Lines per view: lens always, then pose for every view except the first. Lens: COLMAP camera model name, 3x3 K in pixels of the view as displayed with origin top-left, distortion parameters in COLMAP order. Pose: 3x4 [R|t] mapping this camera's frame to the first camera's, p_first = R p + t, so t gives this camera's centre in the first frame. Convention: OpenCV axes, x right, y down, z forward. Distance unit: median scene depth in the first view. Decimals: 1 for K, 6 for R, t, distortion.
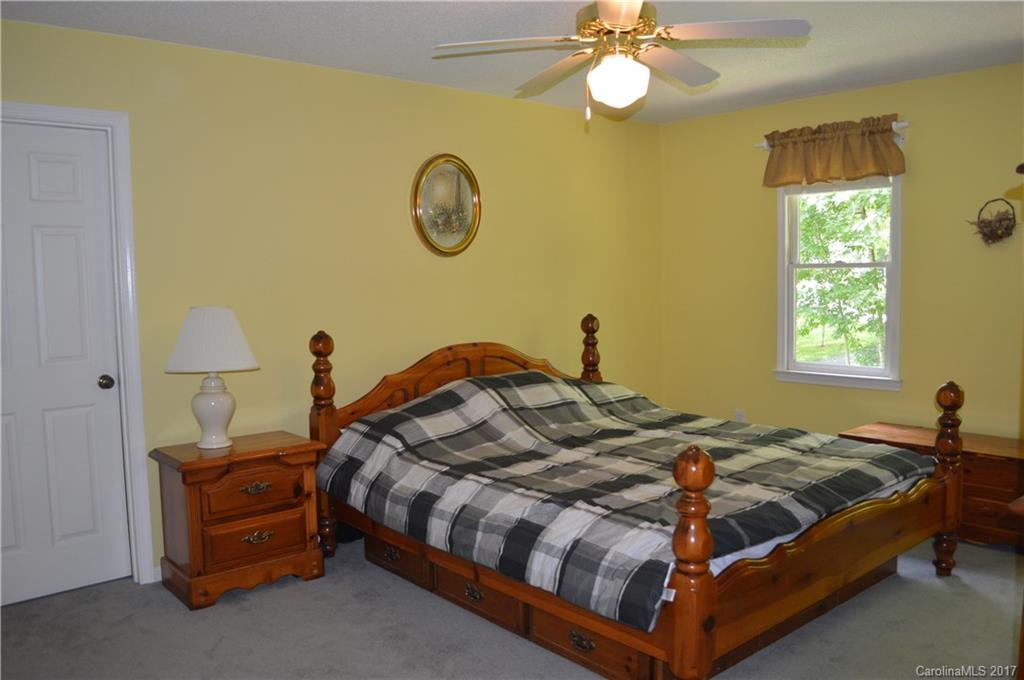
lens RADIAL K [[785.9, 0, 512.0], [0, 785.9, 340.0], [0, 0, 1]] dist [-0.006260, -0.001685]
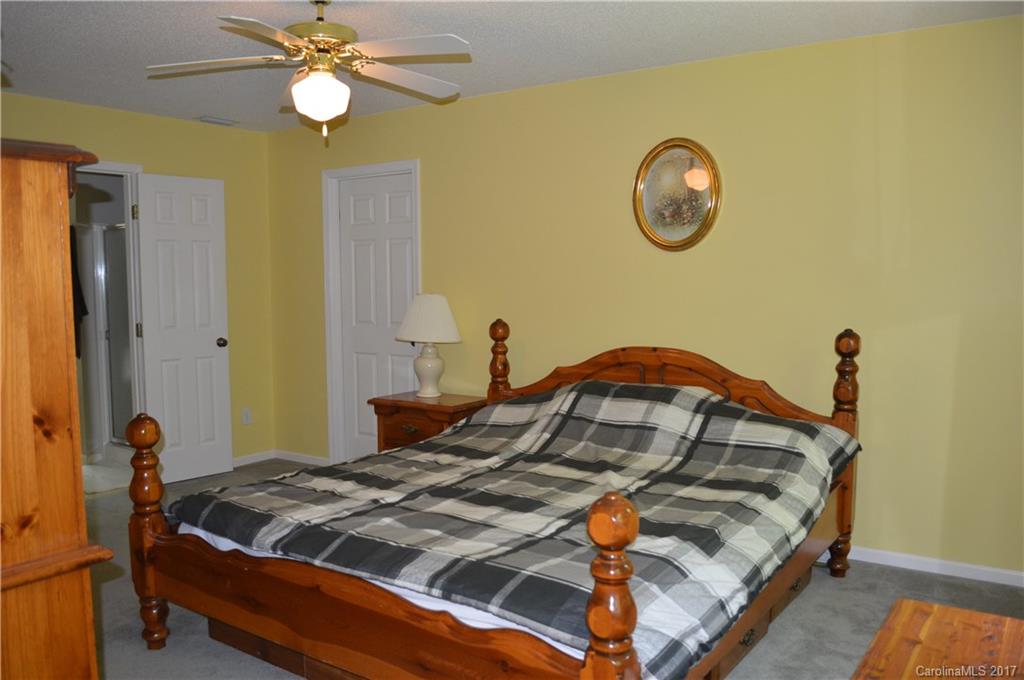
lens RADIAL K [[830.7, 0, 512.0], [0, 830.7, 340.0], [0, 0, 1]] dist [-0.059265, -0.001200]
pose [[0.277011, 0.097725, -0.955884, 0.805025], [-0.072511, 0.994104, 0.080619, -0.068915], [0.958127, 0.046980, 0.282464, 0.563726]]
